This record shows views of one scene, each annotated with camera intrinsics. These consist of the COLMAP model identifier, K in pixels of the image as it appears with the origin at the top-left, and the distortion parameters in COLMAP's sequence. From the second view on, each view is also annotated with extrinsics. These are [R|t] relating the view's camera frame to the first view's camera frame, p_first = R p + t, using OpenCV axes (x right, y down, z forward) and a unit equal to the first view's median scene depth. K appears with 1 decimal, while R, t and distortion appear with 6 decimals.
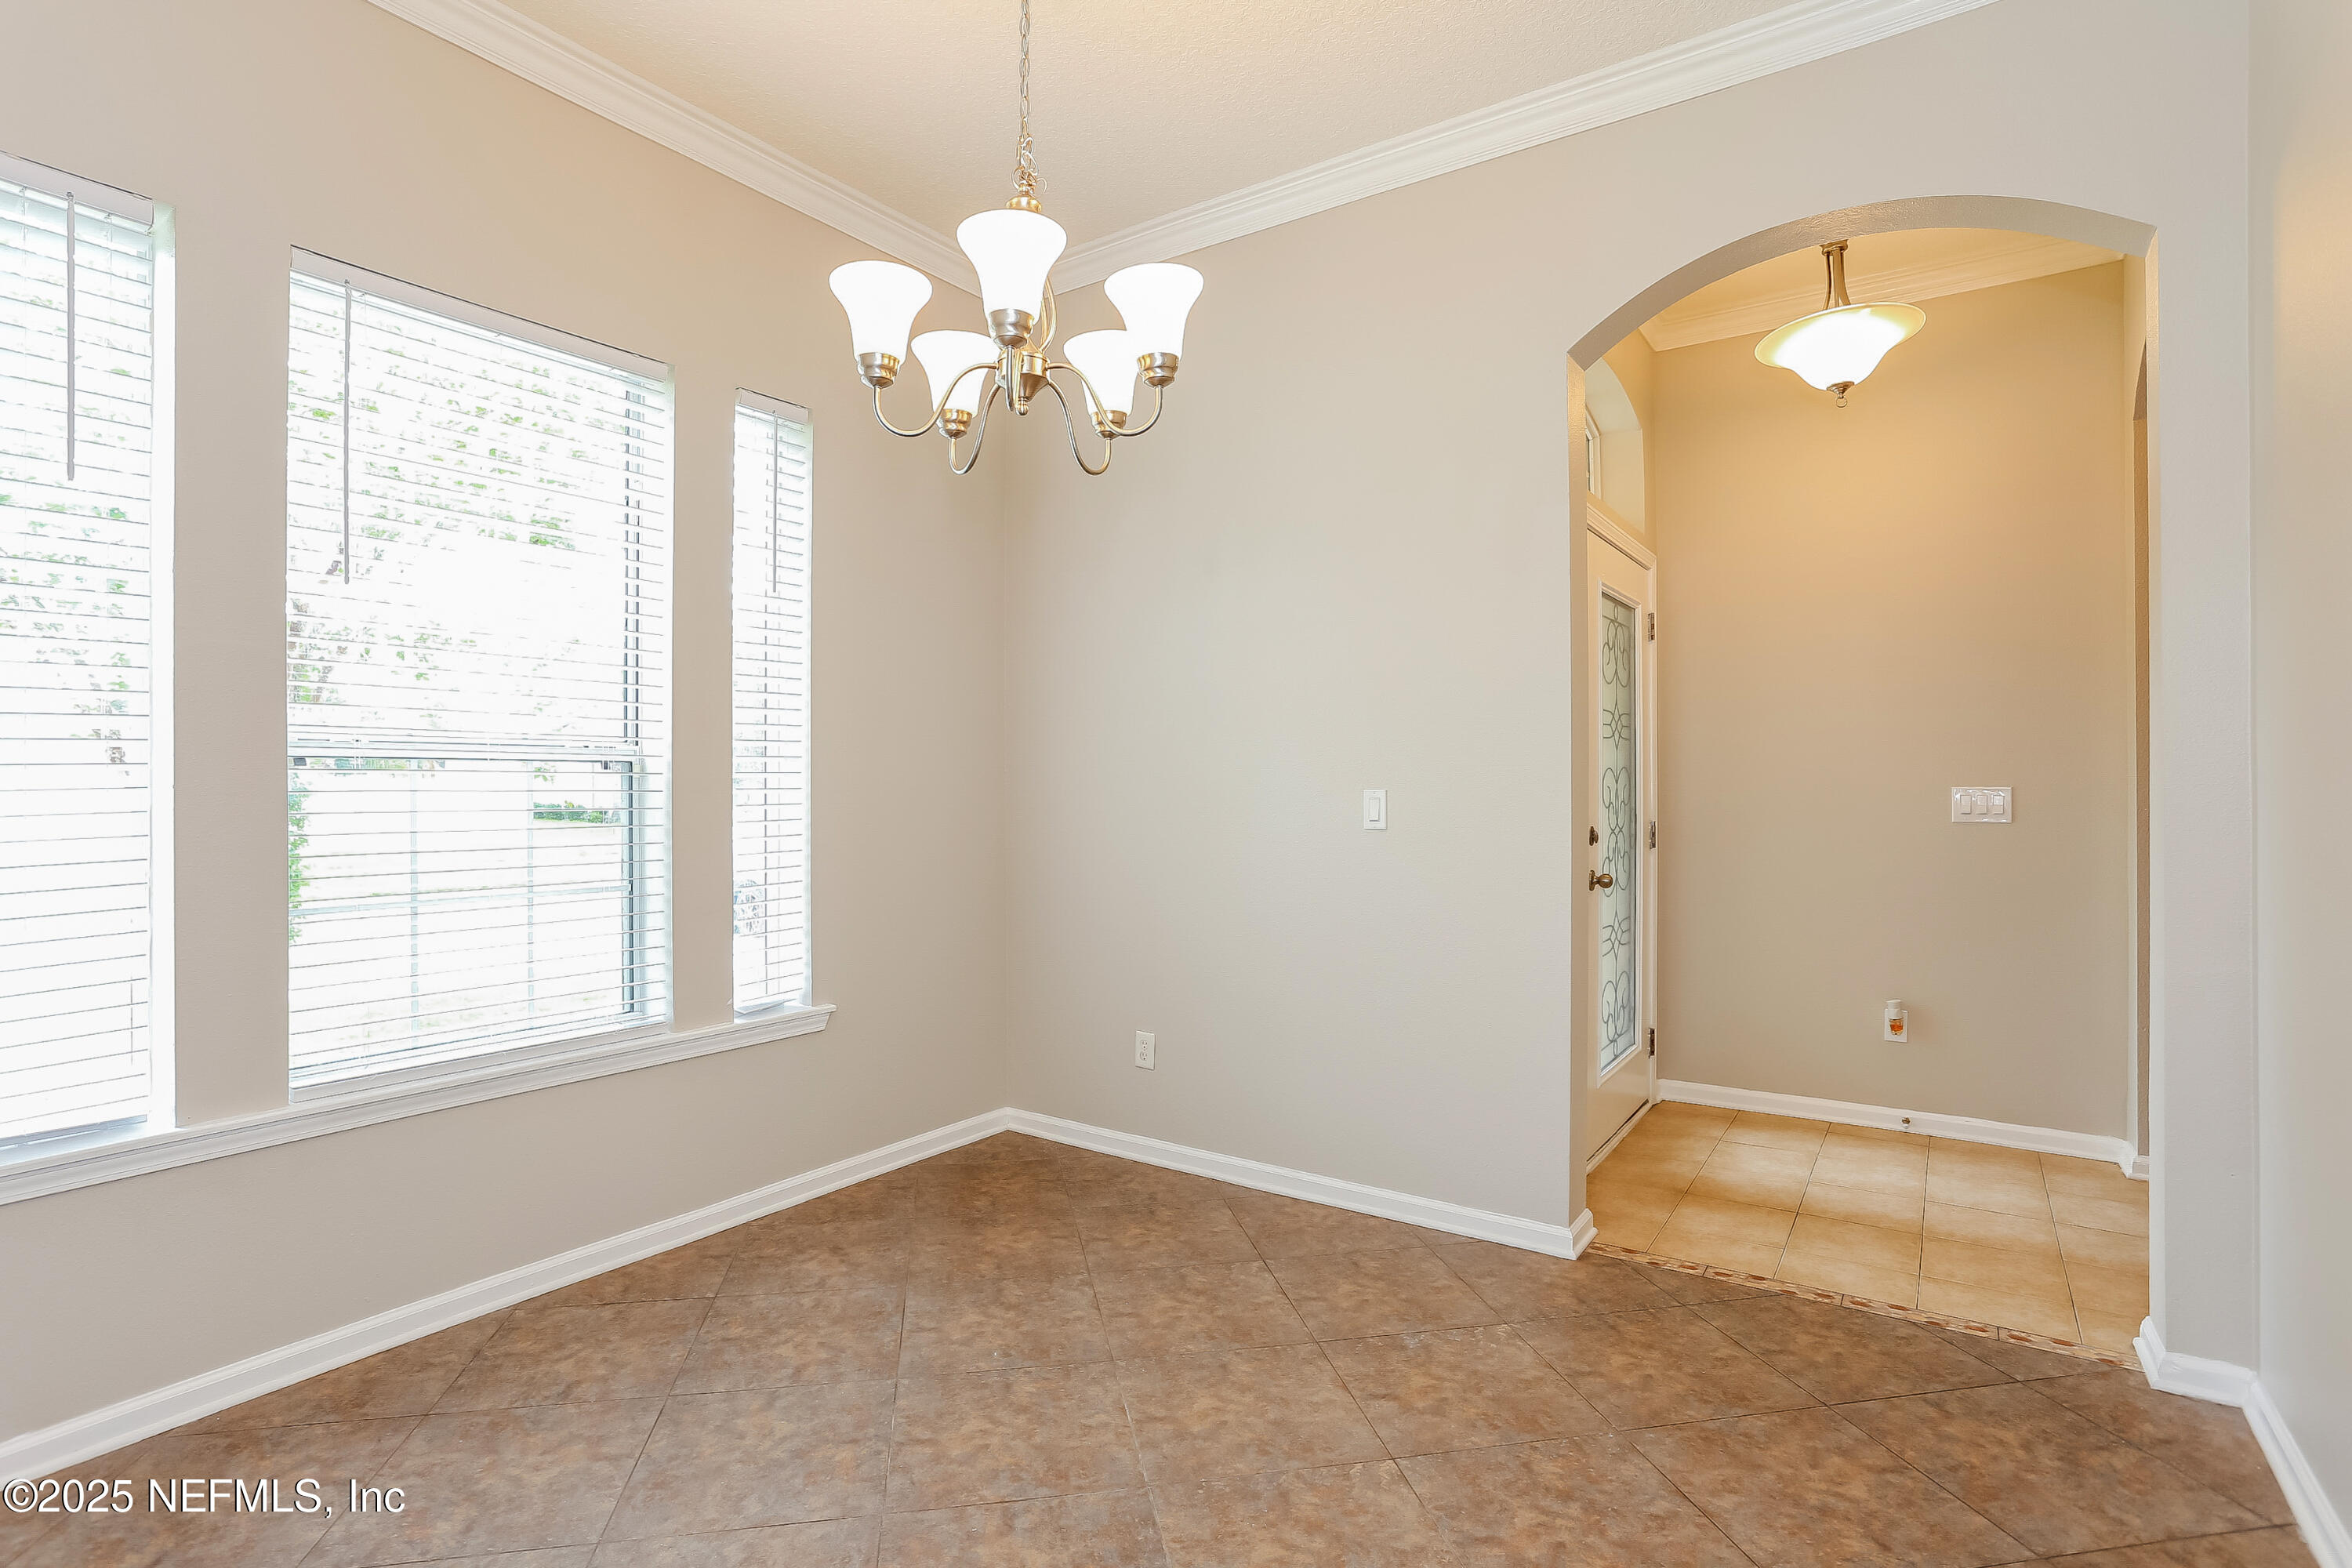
lens RADIAL K [[1165.6, 0, 1167.1], [0, 1165.6, 777.9], [0, 0, 1]] dist [-0.020334, 0.001904]
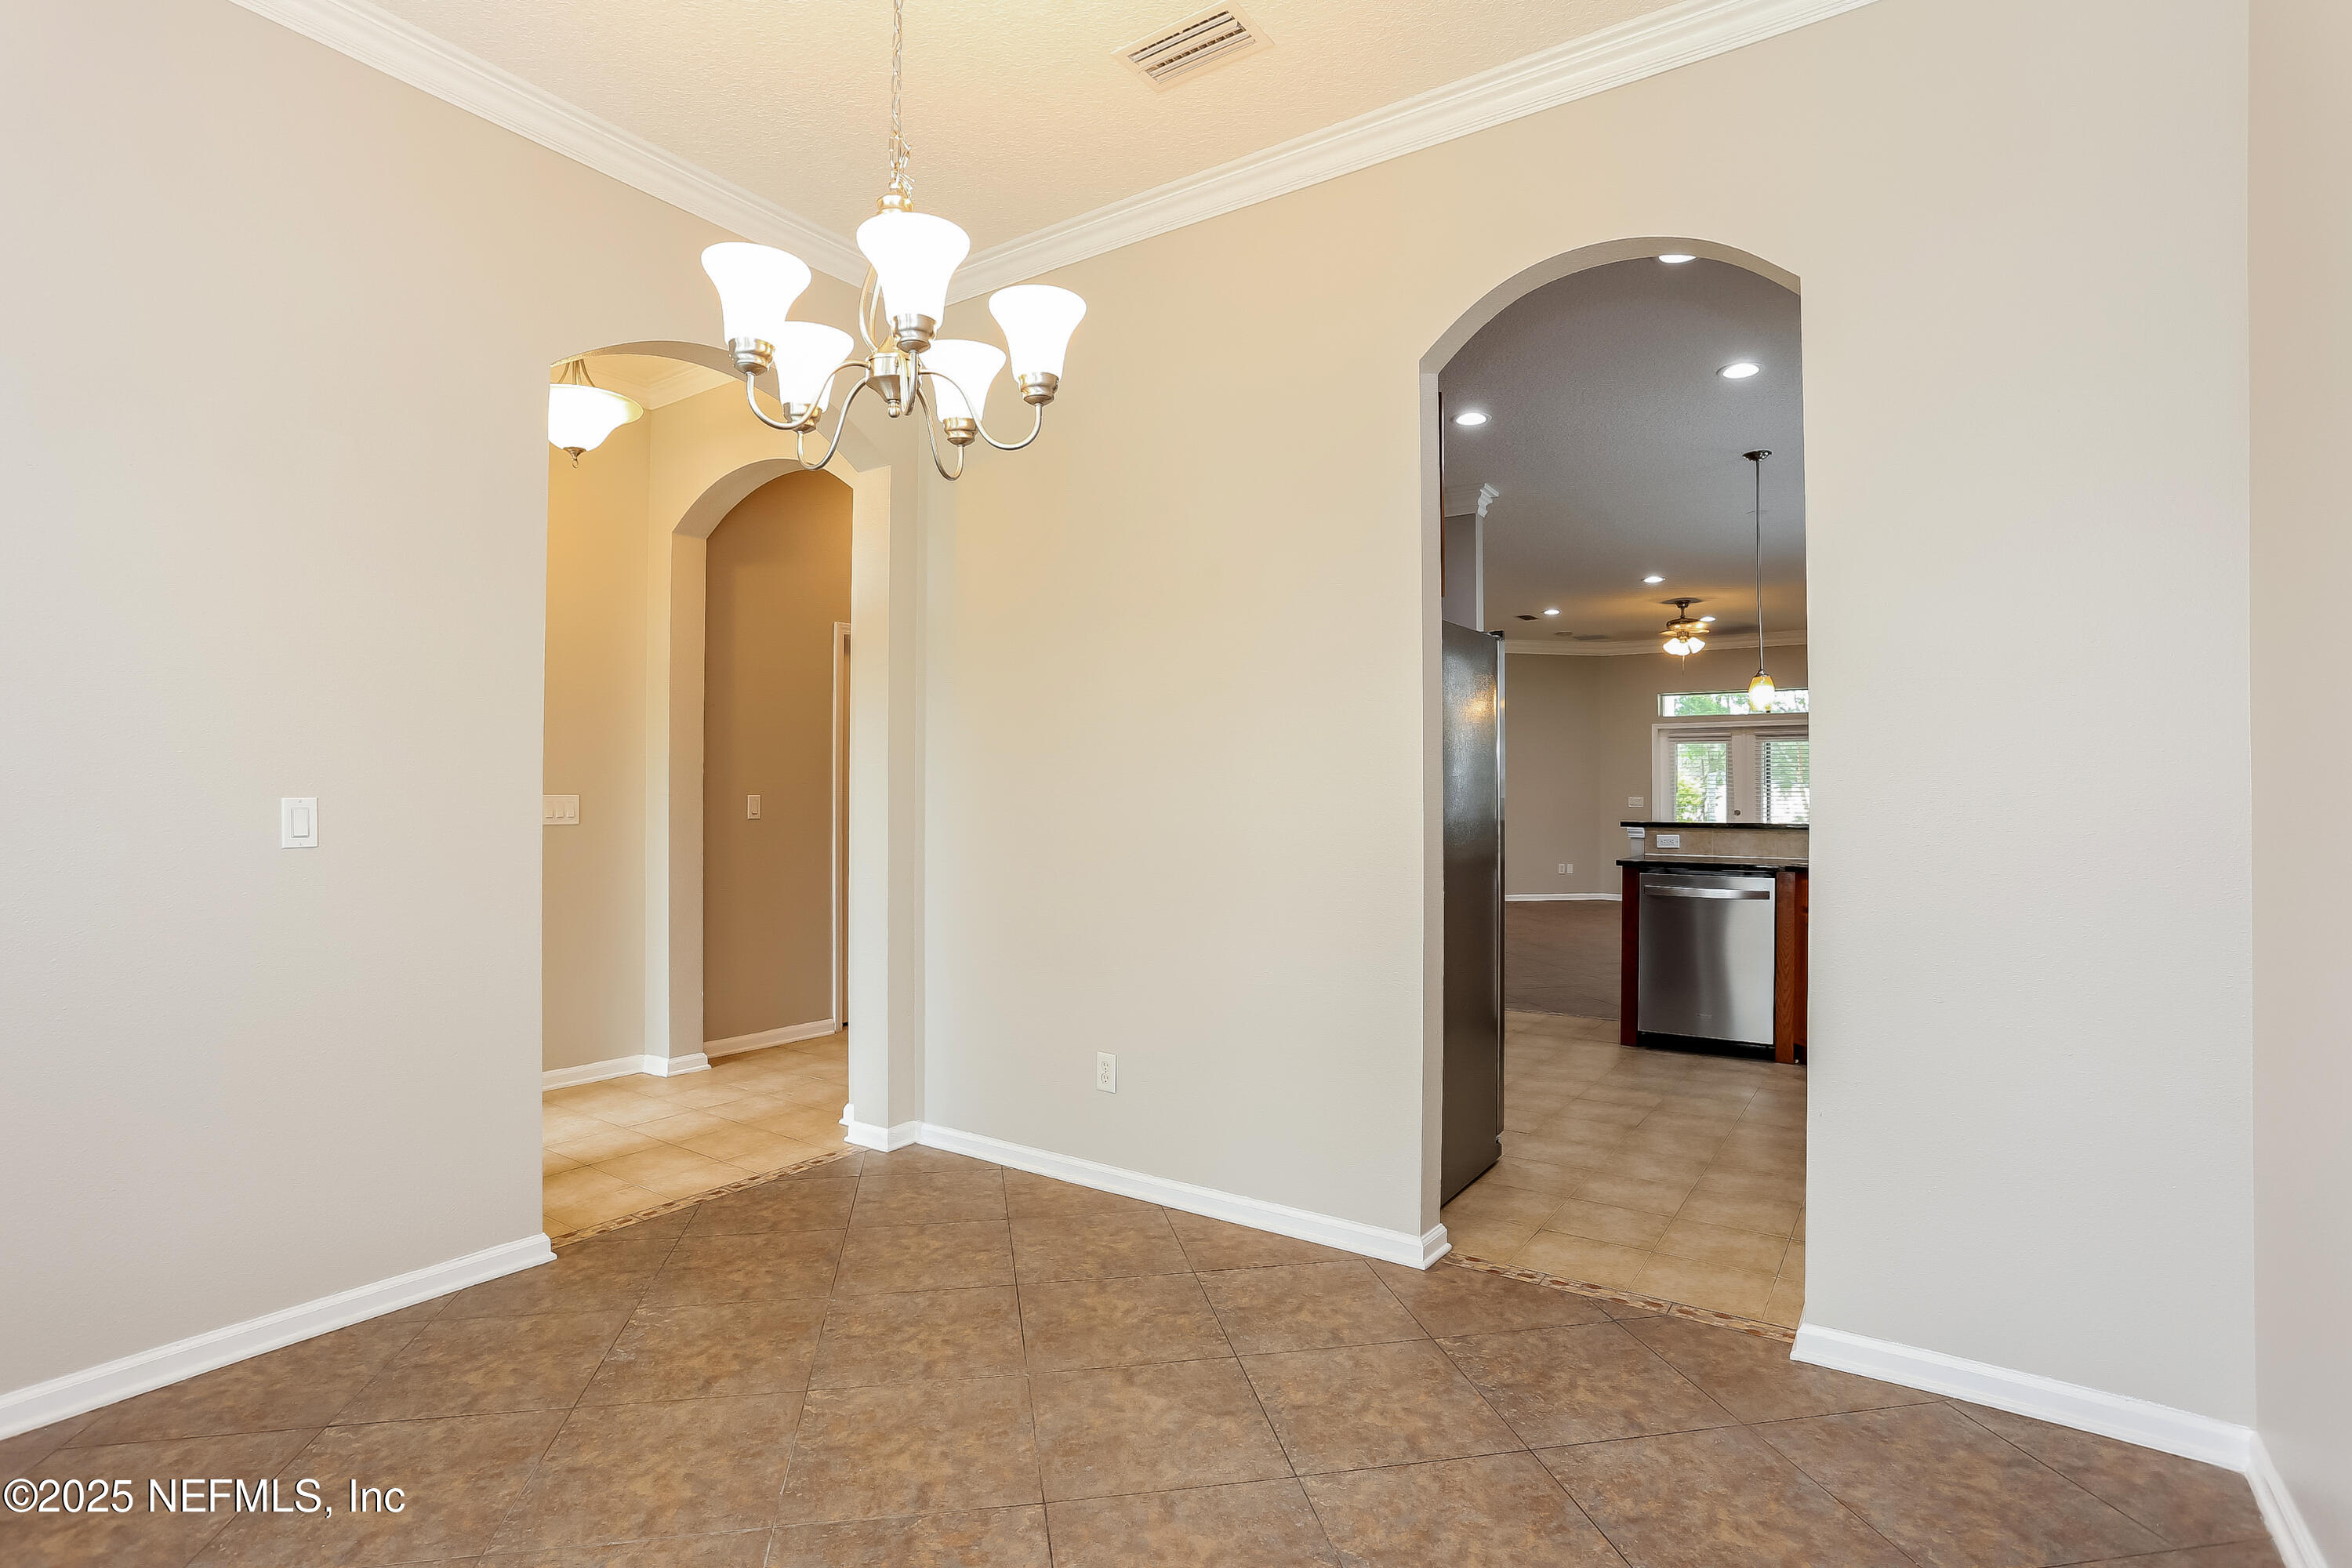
lens RADIAL K [[1165.6, 0, 1165.8], [0, 1165.6, 793.6], [0, 0, 1]] dist [-0.020334, 0.001904]
pose [[-0.003750, 0.004127, 0.999984, -0.741645], [-0.006648, 0.999969, -0.004152, 0.008512], [-0.999971, -0.006663, -0.003723, 0.524236]]
